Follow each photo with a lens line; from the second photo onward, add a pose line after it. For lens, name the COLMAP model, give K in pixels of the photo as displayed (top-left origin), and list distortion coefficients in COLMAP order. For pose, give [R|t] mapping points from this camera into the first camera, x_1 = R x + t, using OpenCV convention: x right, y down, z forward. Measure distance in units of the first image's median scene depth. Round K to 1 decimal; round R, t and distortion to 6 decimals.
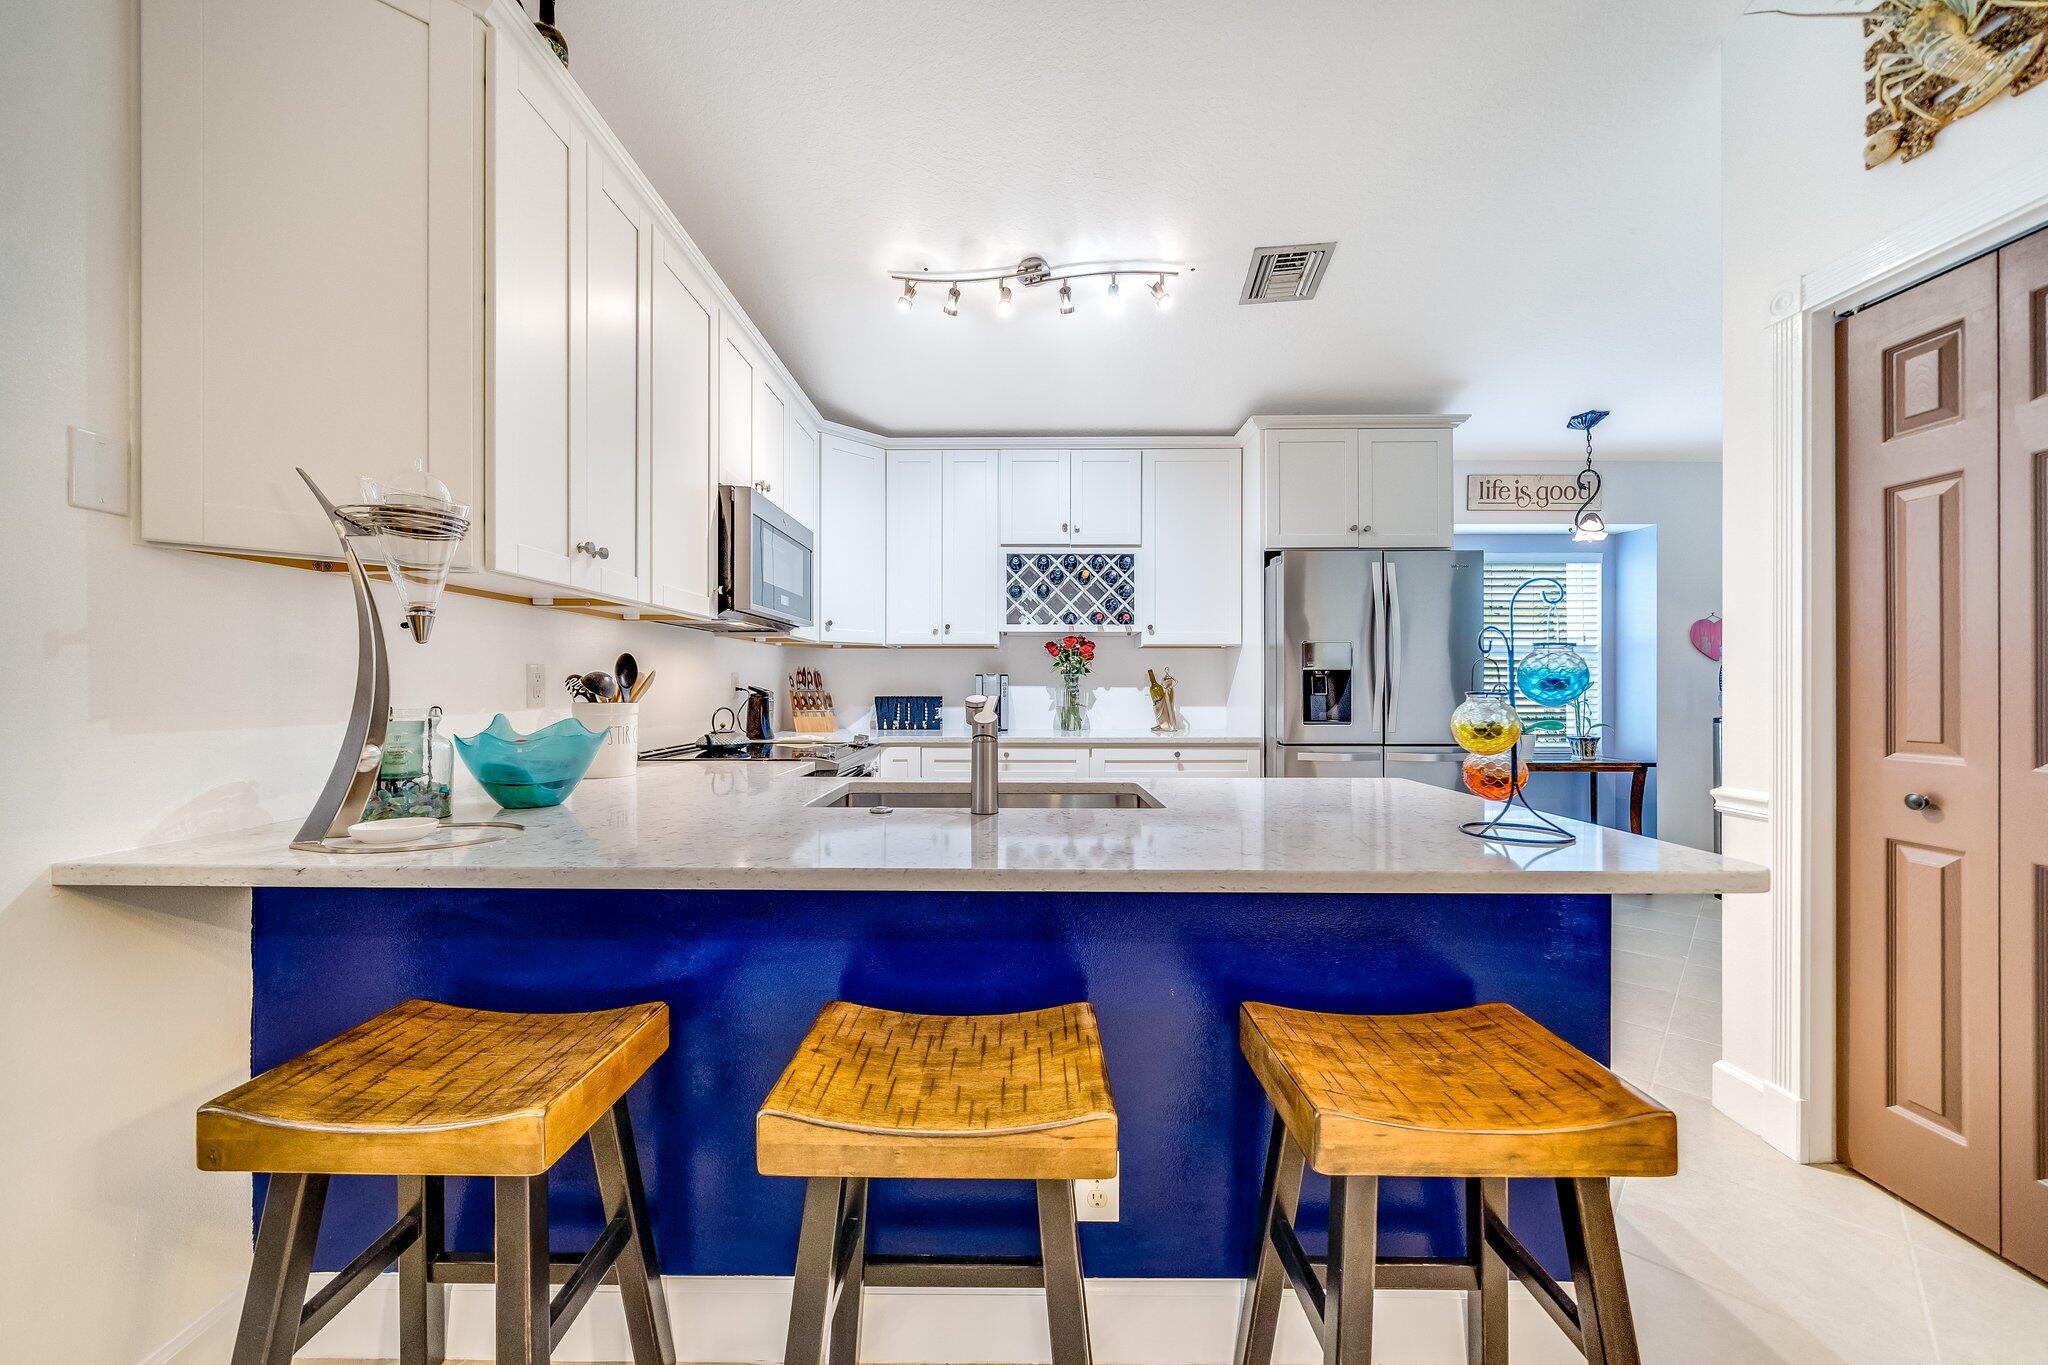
lens RADIAL K [[729.5, 0, 1016.8], [0, 729.5, 686.6], [0, 0, 1]] dist [0.002208, 0.000018]
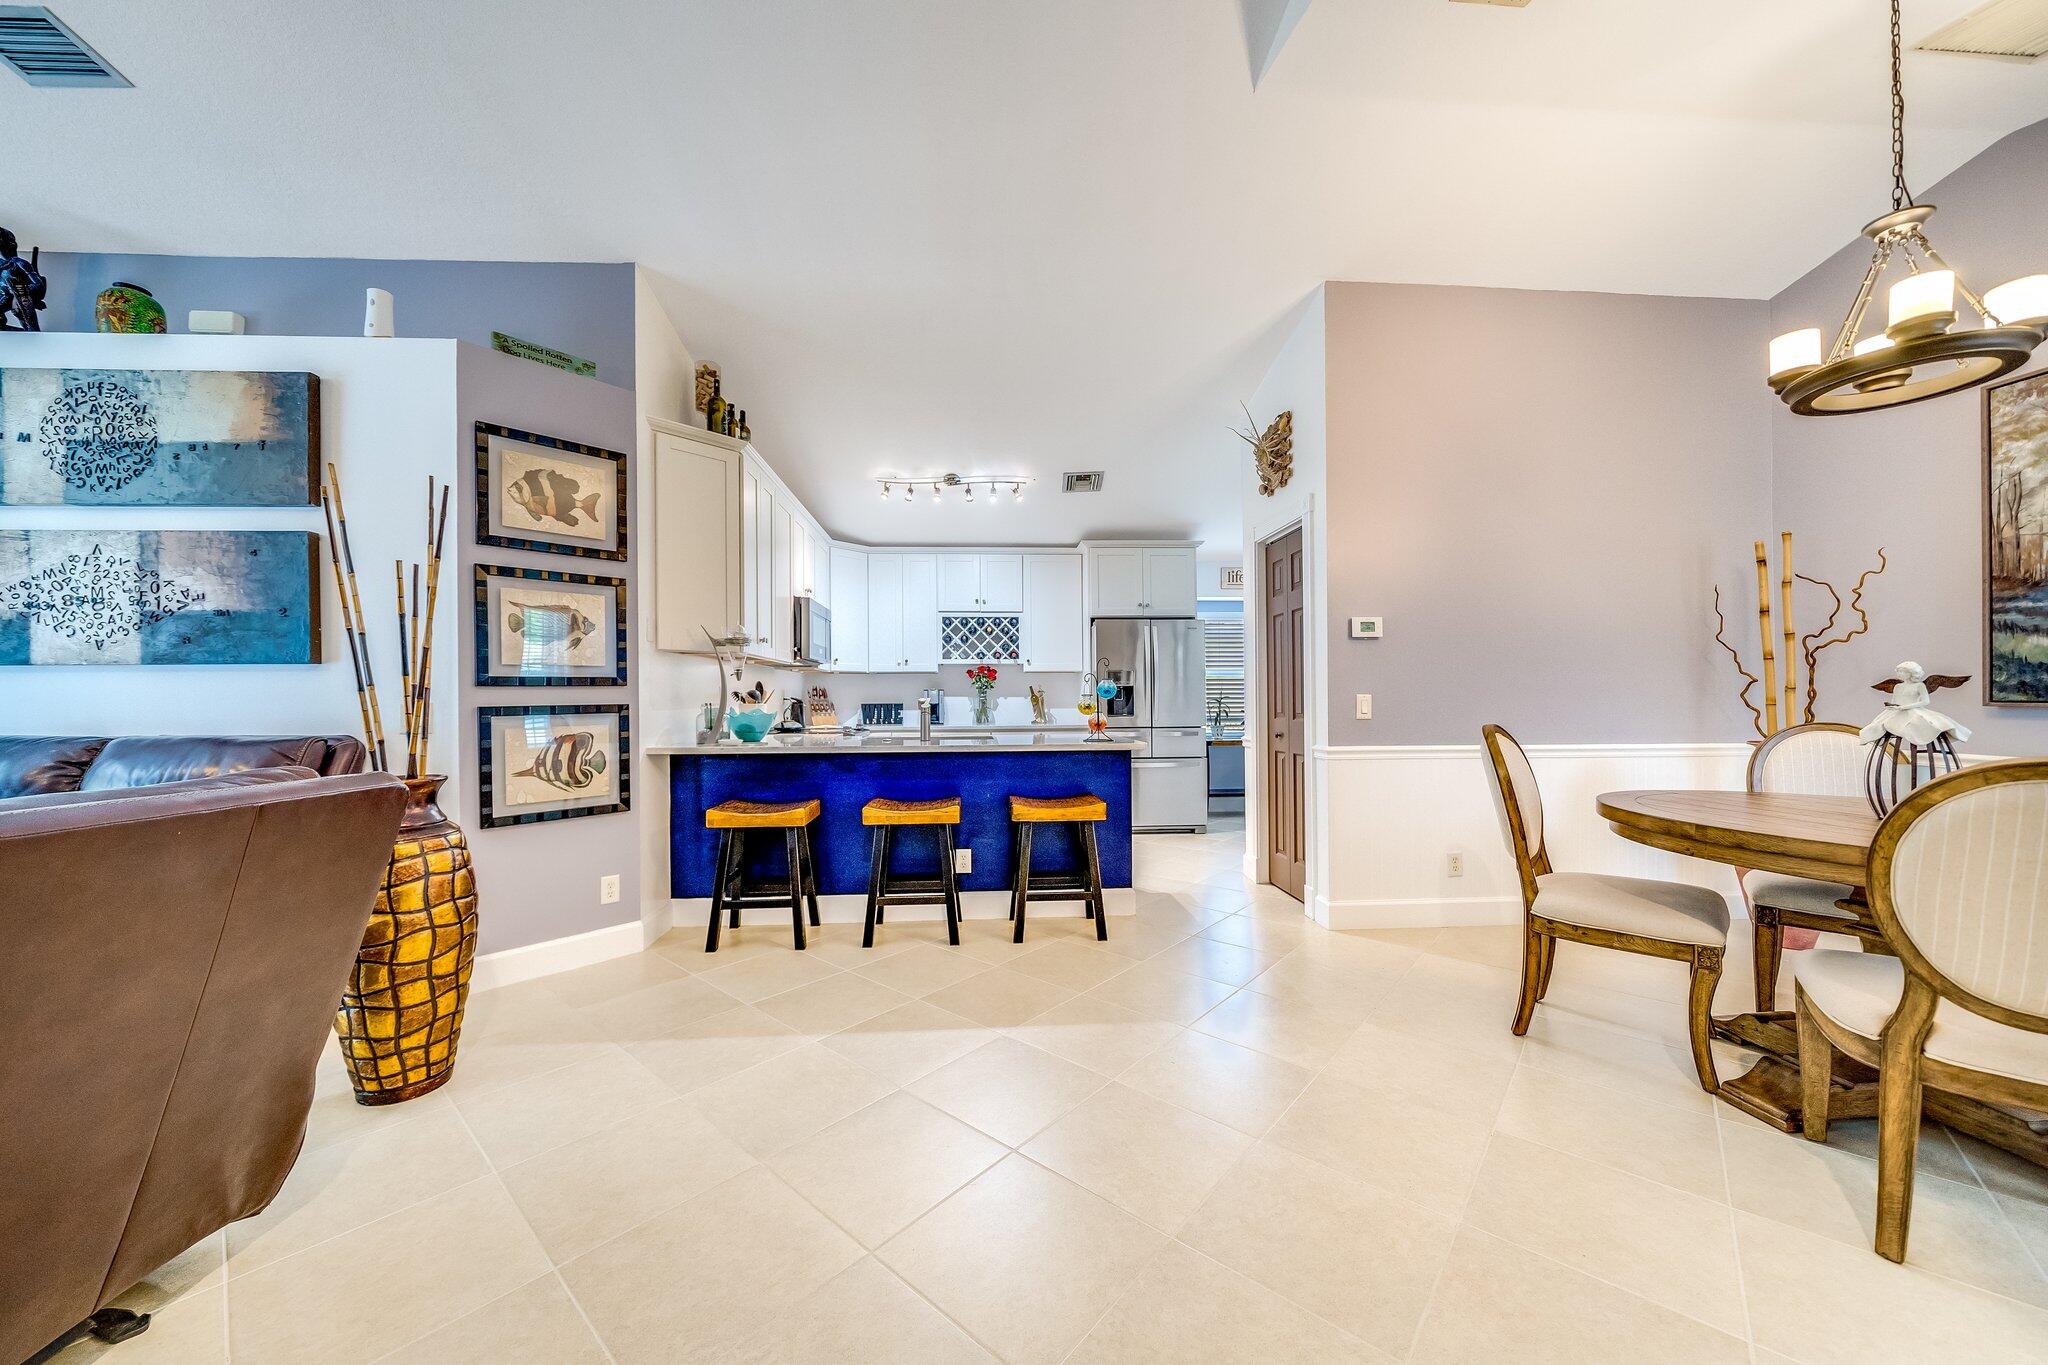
lens RADIAL K [[710.8, 0, 1014.3], [0, 710.8, 689.8], [0, 0, 1]] dist [-0.004911, 0.000849]
pose [[0.997939, -0.006729, 0.063822, 0.045374], [0.007772, 0.999840, -0.016118, 0.010644], [-0.063703, 0.016581, 0.997831, -0.613186]]
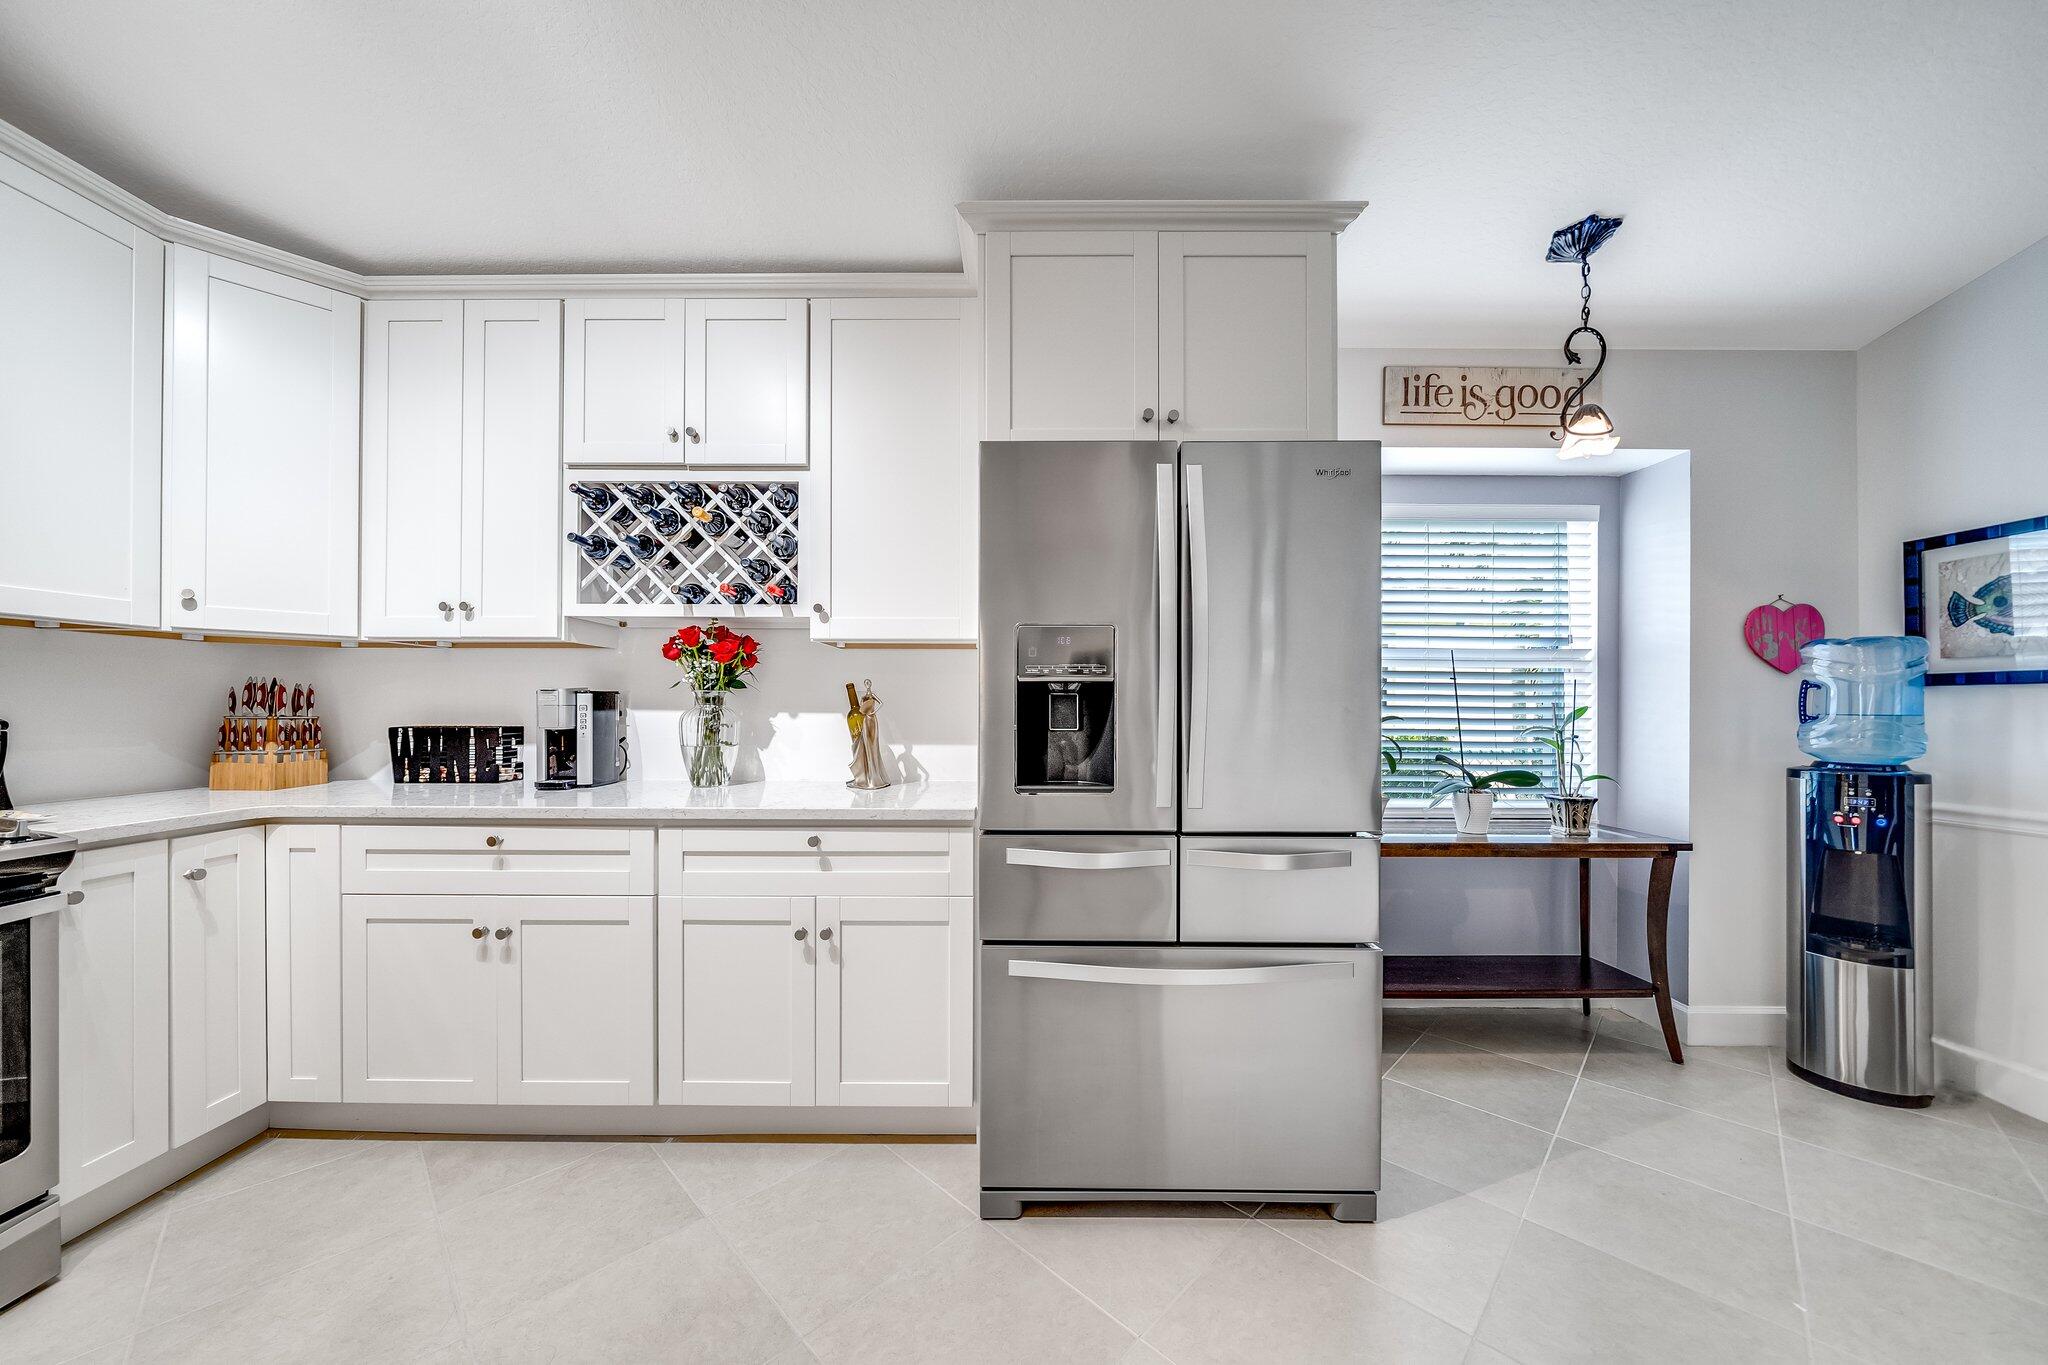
lens RADIAL K [[710.8, 0, 1010.7], [0, 710.8, 710.2], [0, 0, 1]] dist [-0.004911, 0.000849]
pose [[0.999974, 0.003954, 0.005977, 0.324271], [-0.003969, 0.999989, 0.002507, -0.003664], [-0.005967, -0.002530, 0.999979, 0.437200]]
